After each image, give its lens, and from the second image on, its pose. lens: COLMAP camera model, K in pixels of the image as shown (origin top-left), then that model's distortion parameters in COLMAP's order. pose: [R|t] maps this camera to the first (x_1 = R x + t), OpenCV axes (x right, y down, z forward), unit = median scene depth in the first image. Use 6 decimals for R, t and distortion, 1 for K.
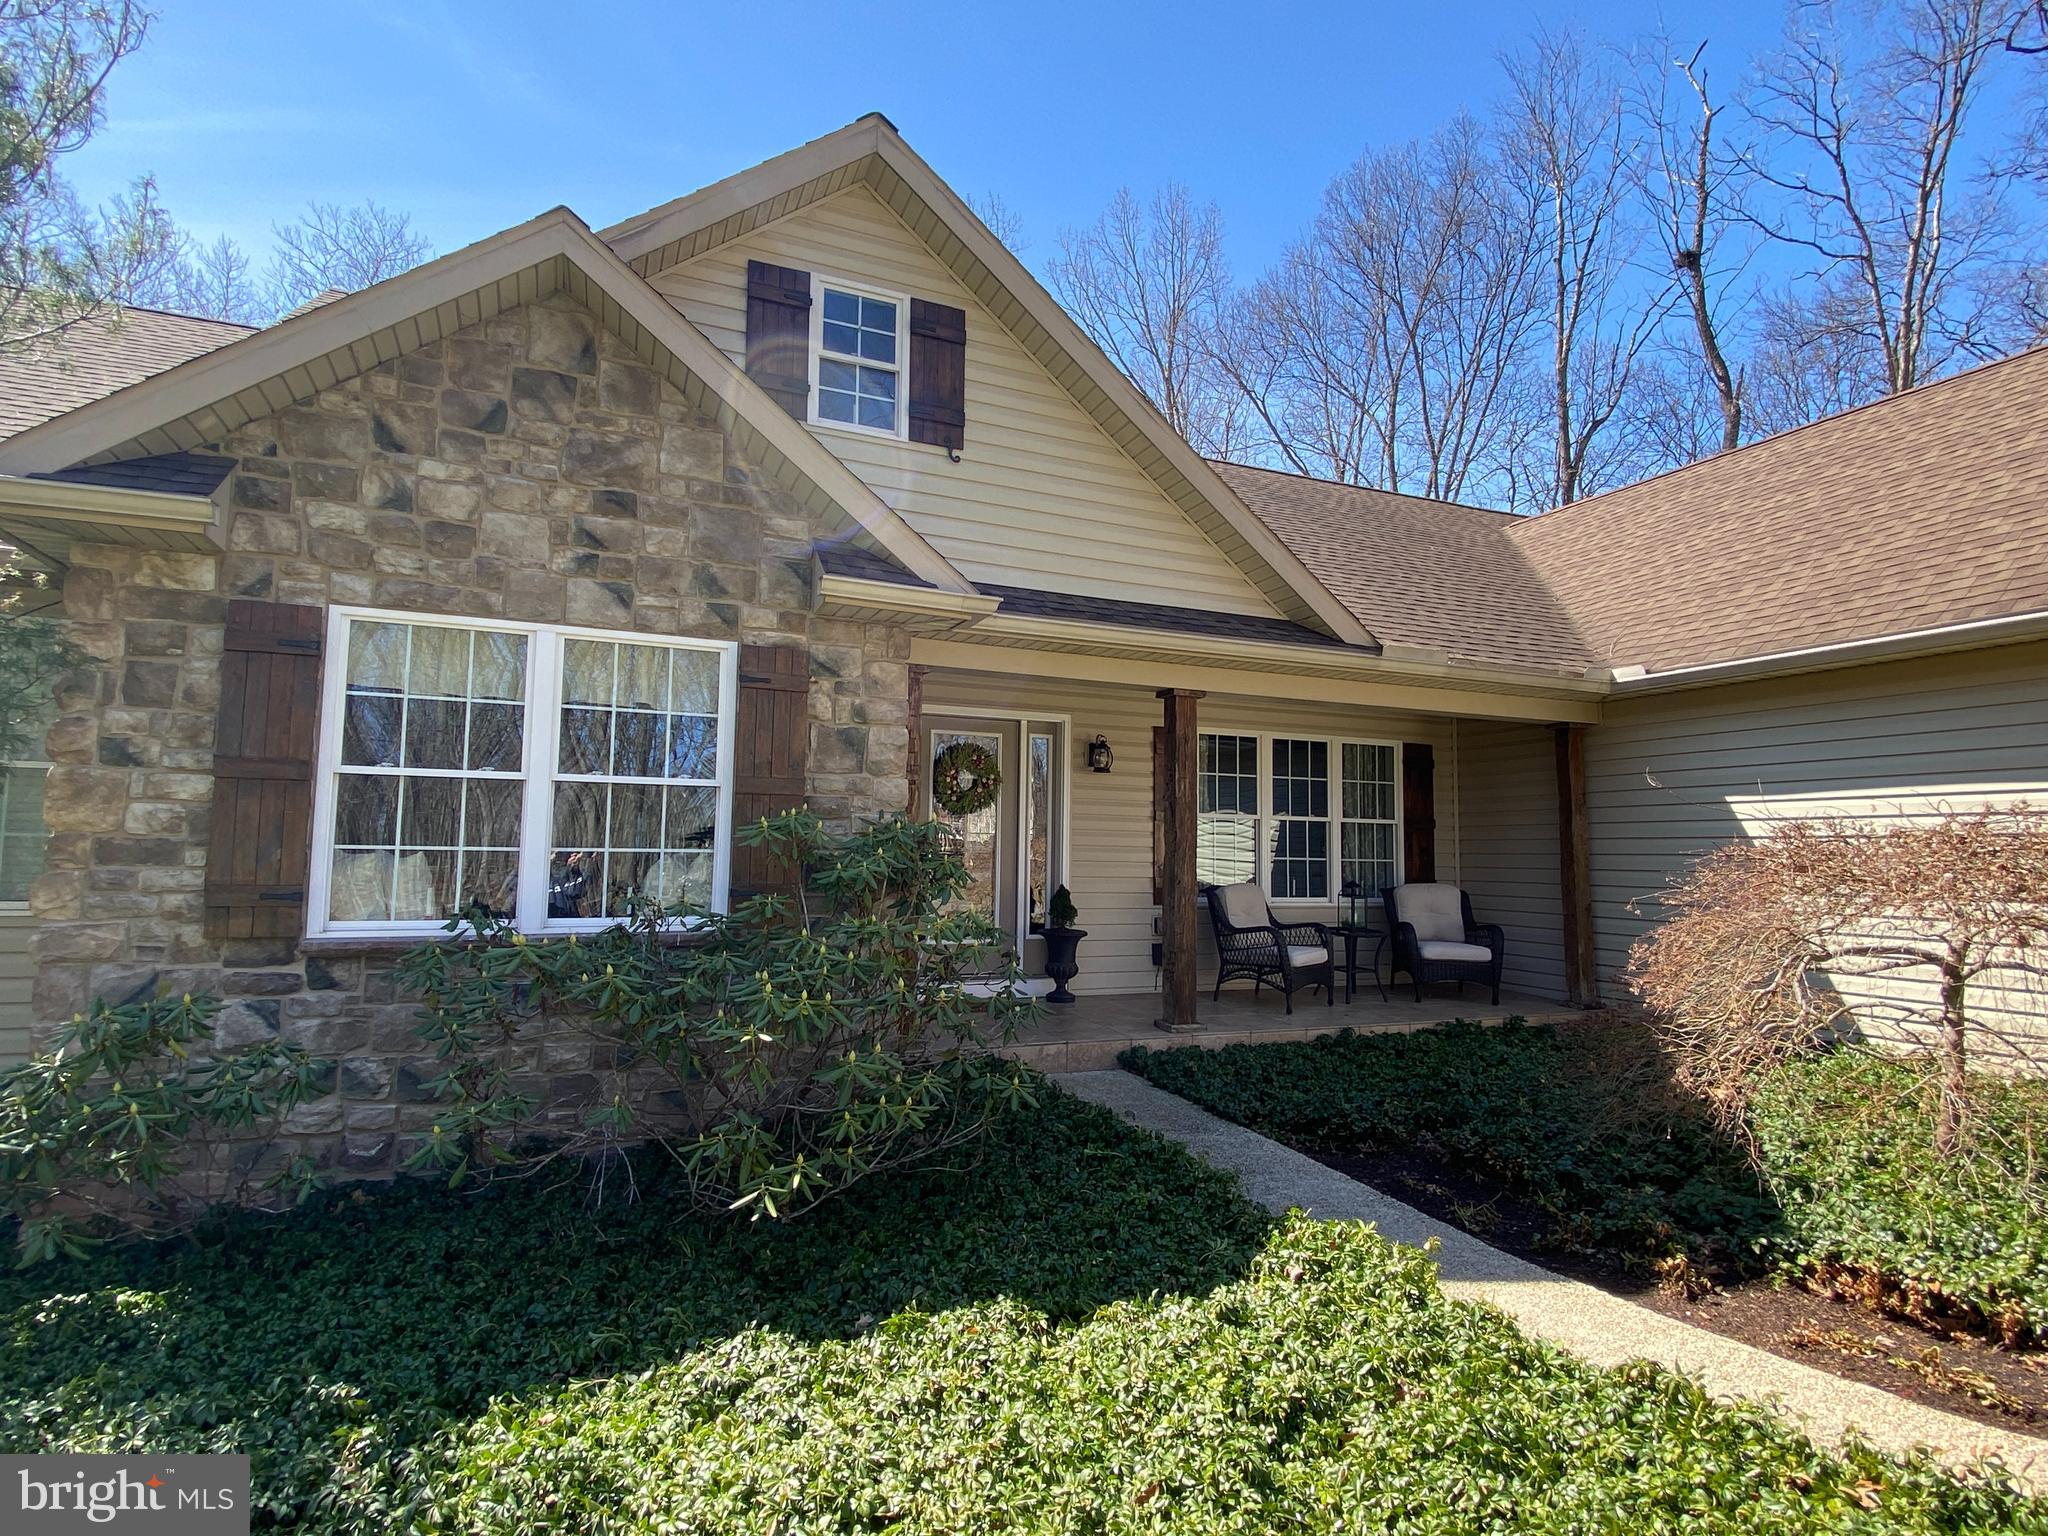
lens RADIAL K [[1001.5, 0, 1018.7], [0, 1001.5, 777.8], [0, 0, 1]] dist [-0.018079, -0.000828]
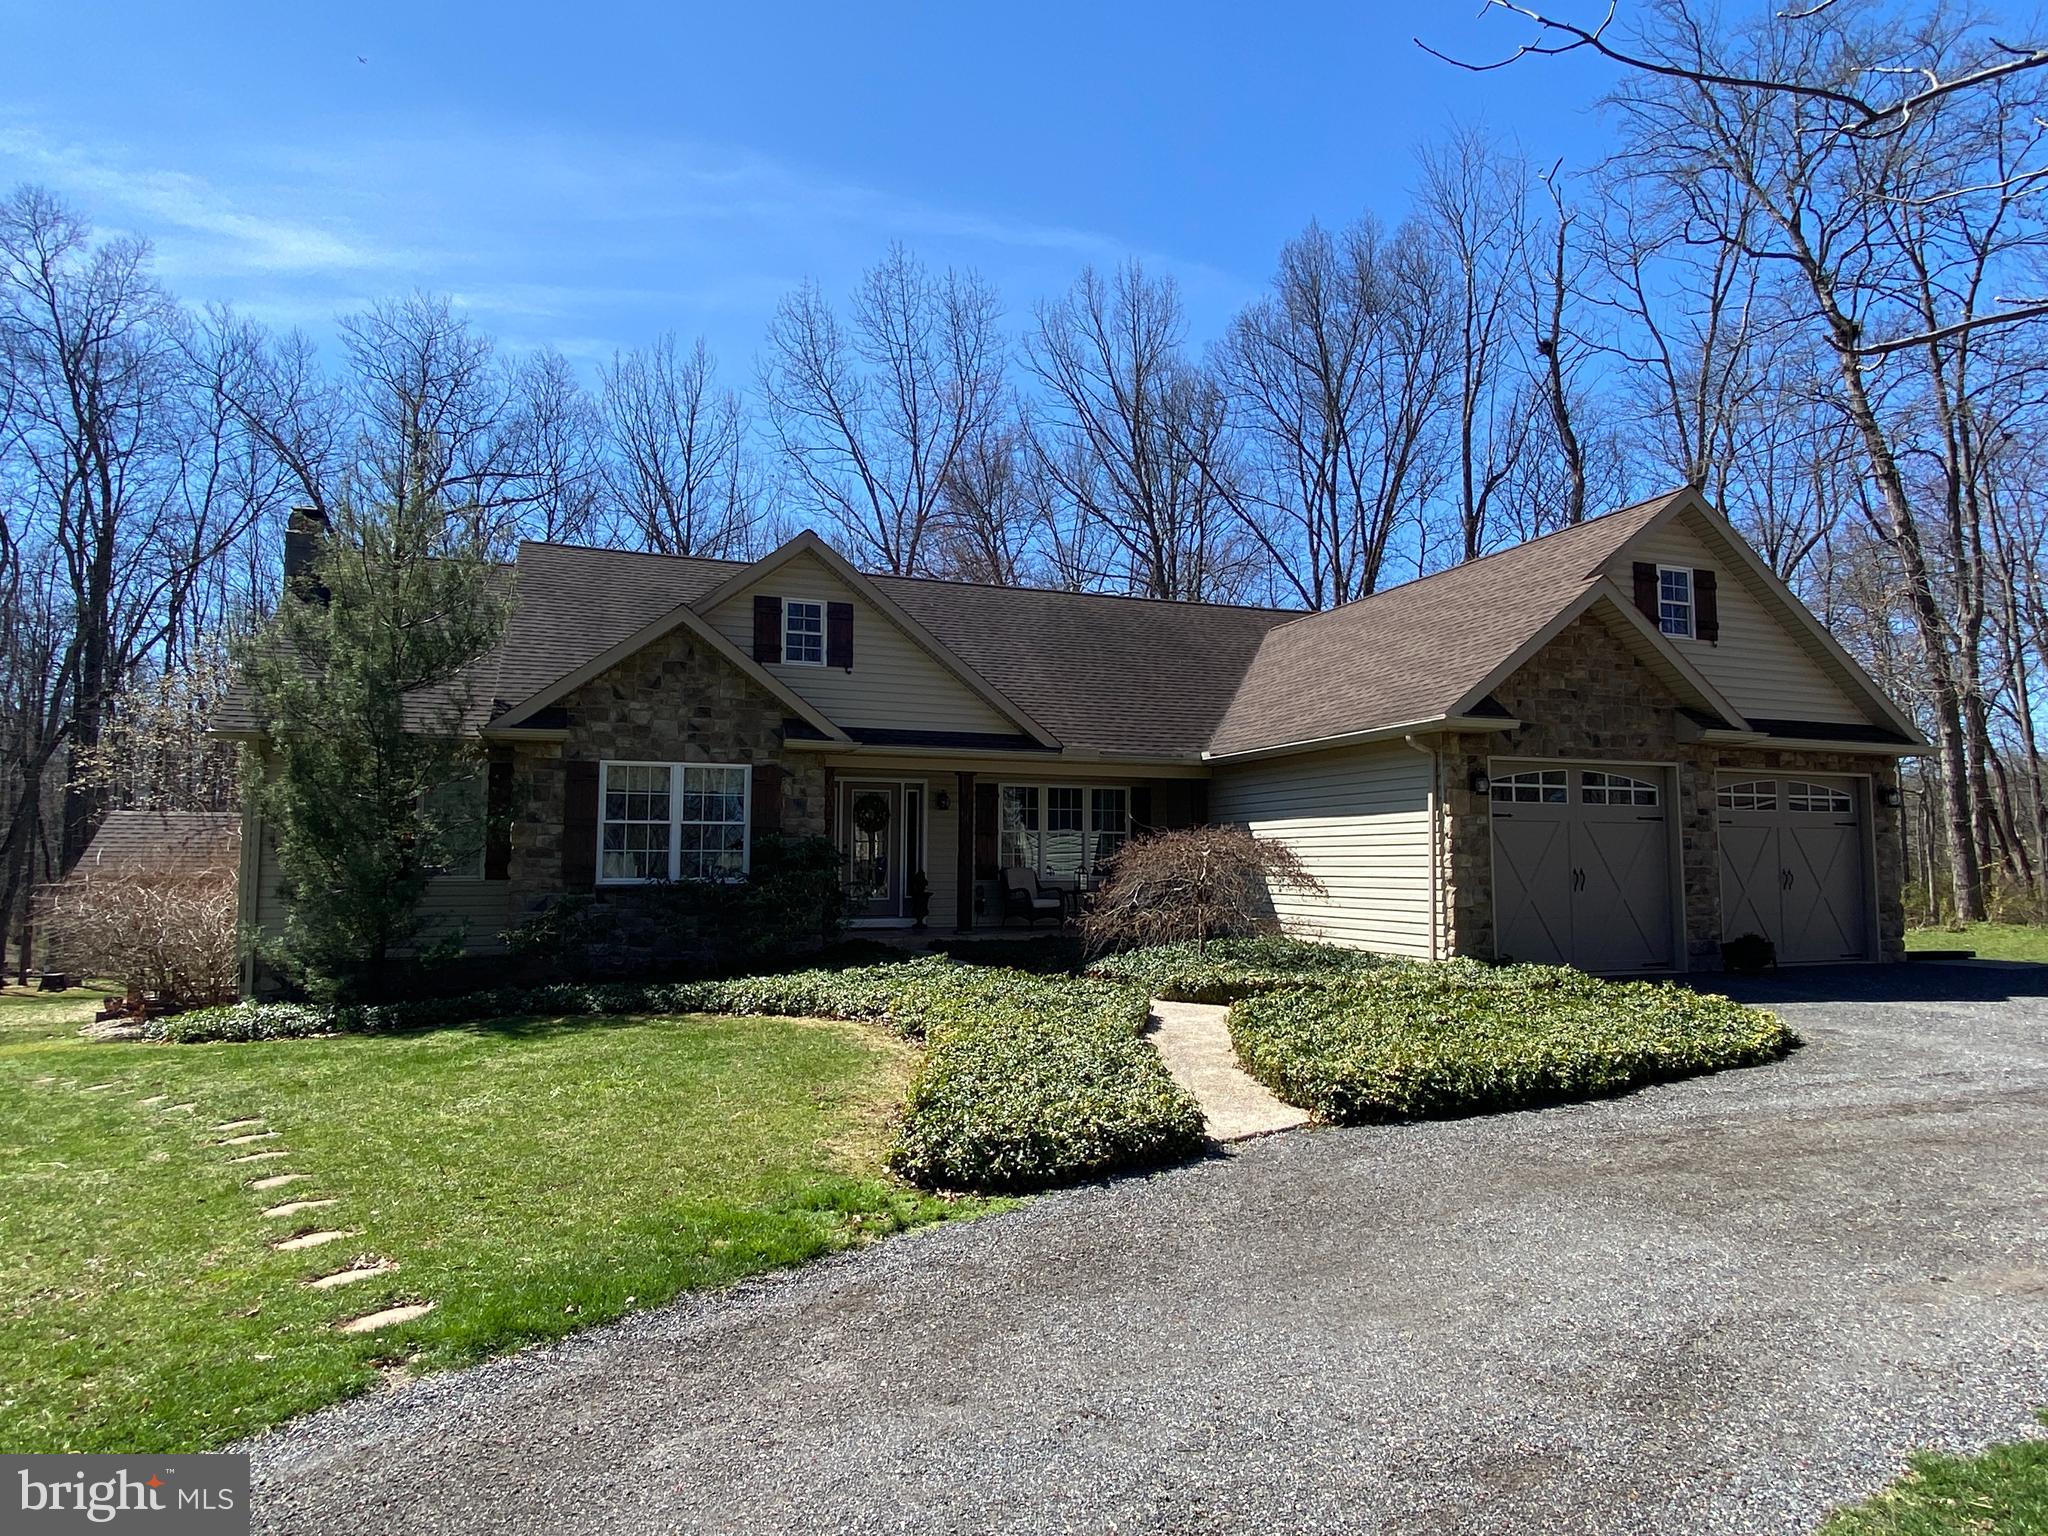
lens RADIAL K [[1159.7, 0, 1021.3], [0, 1159.7, 753.1], [0, 0, 1]] dist [0.018149, -0.000992]
pose [[0.998606, -0.017483, -0.049805, 0.527022], [0.016218, 0.999538, -0.025690, -0.083123], [0.050231, 0.024846, 0.998429, -1.830430]]
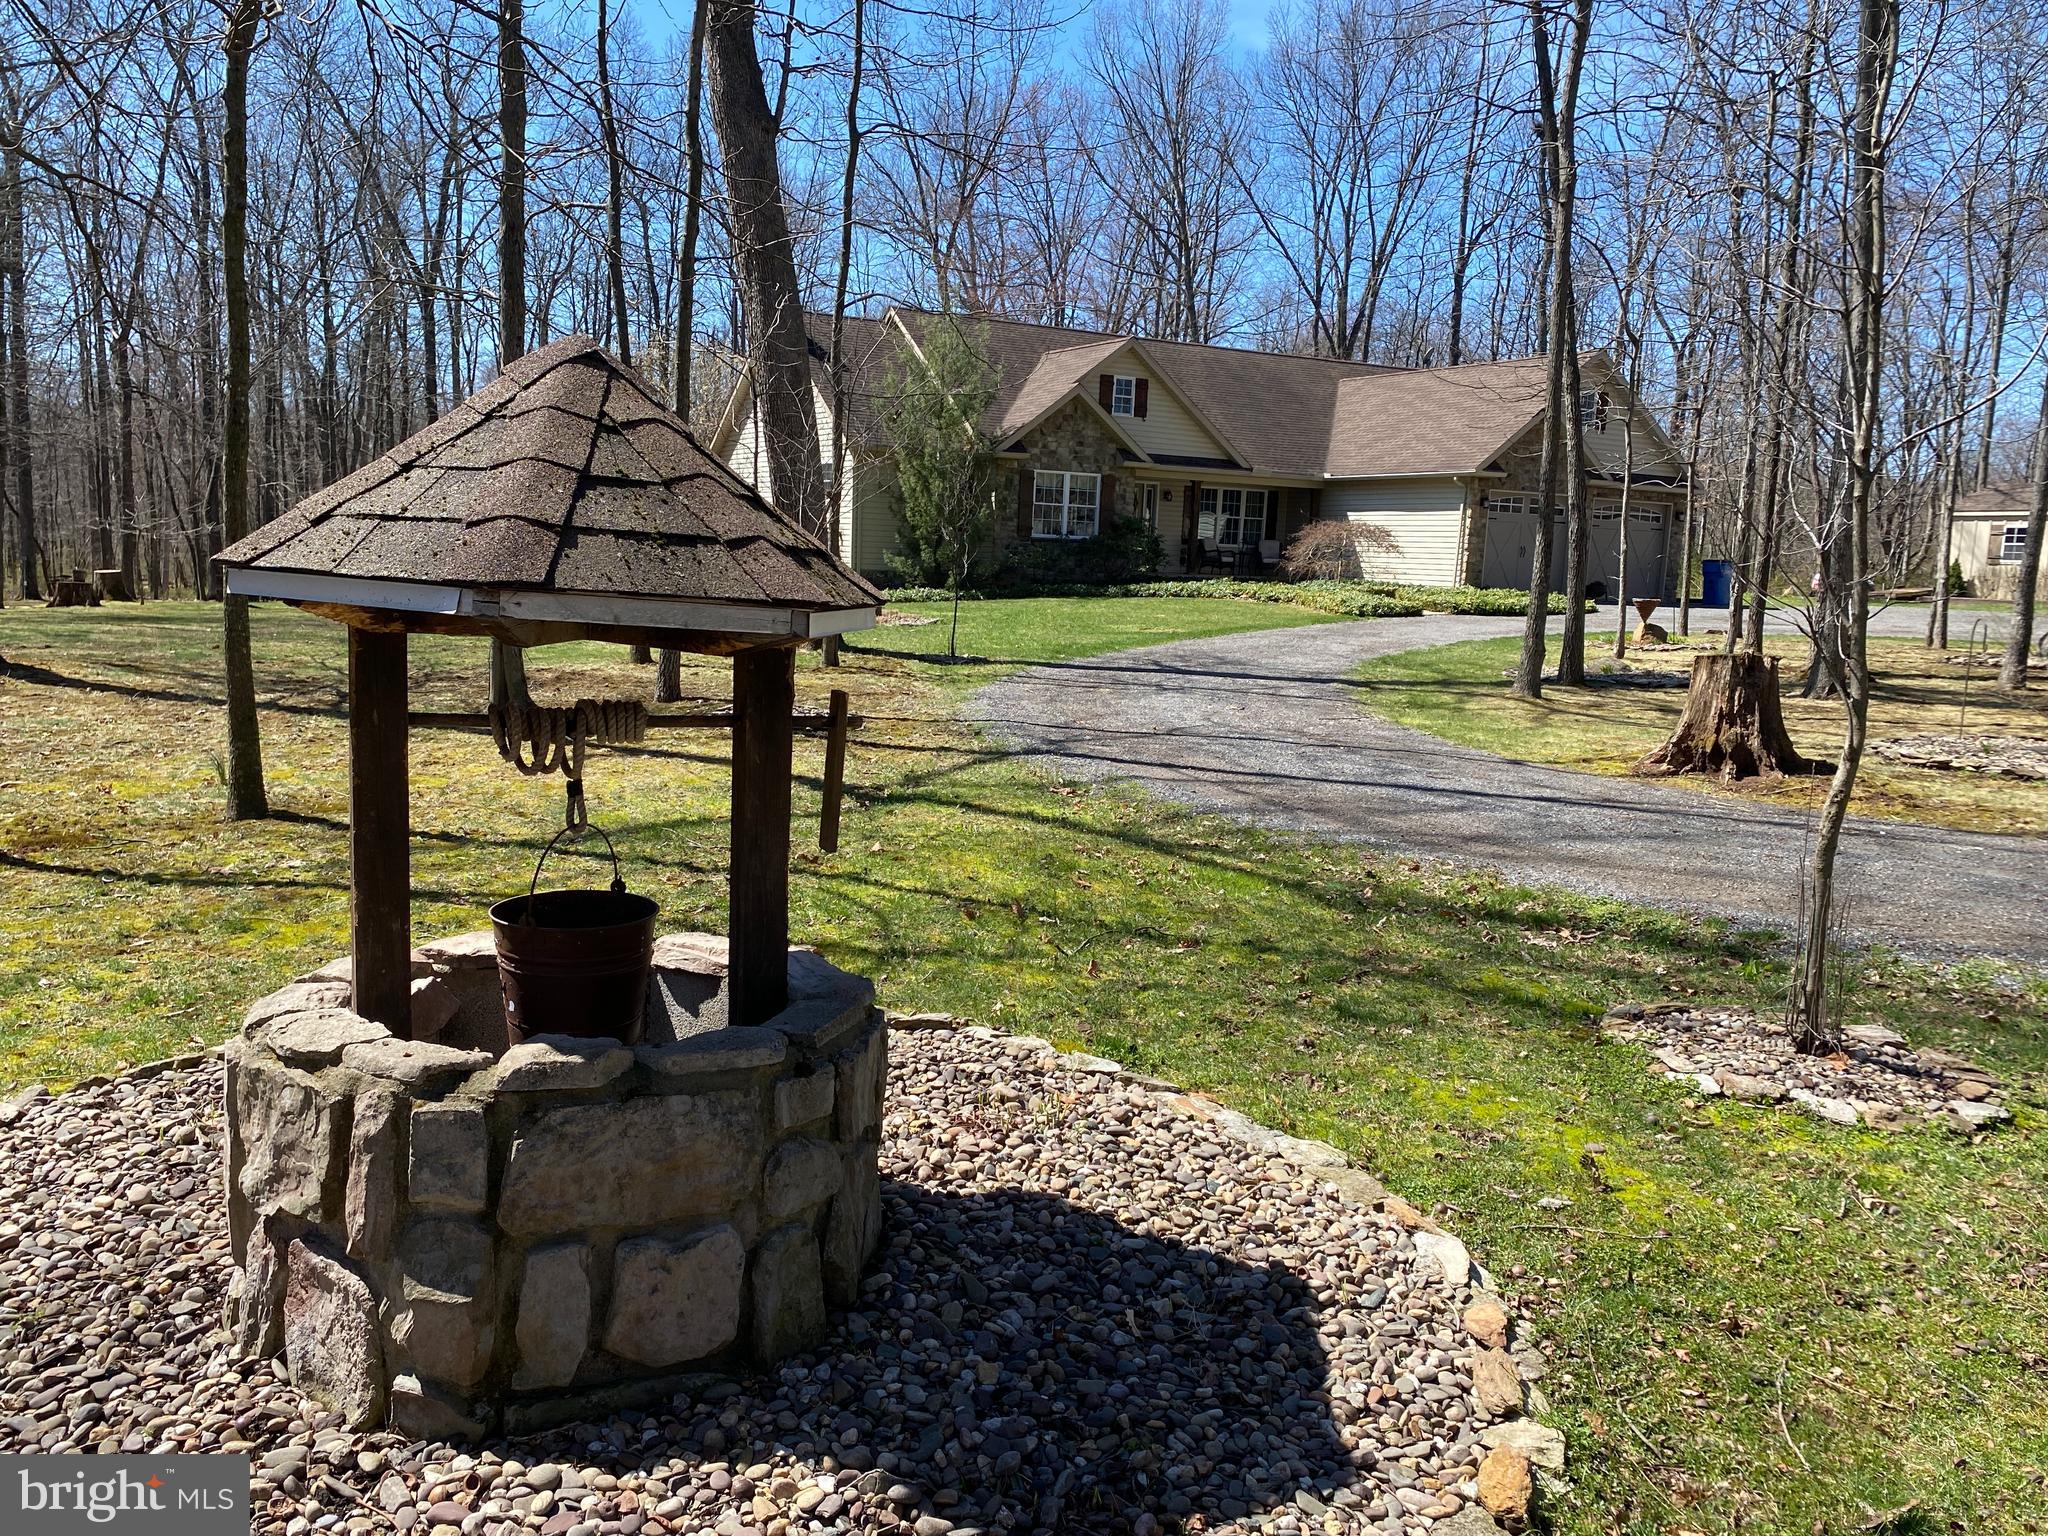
lens RADIAL K [[1557.5, 0, 1023.5], [0, 1557.5, 775.2], [0, 0, 1]] dist [0.059405, 0.000252]
pose [[0.994141, 0.011614, 0.107463, -1.382181], [-0.034233, 0.976860, 0.211121, -0.285799], [-0.102524, -0.213563, 0.971535, -6.087289]]
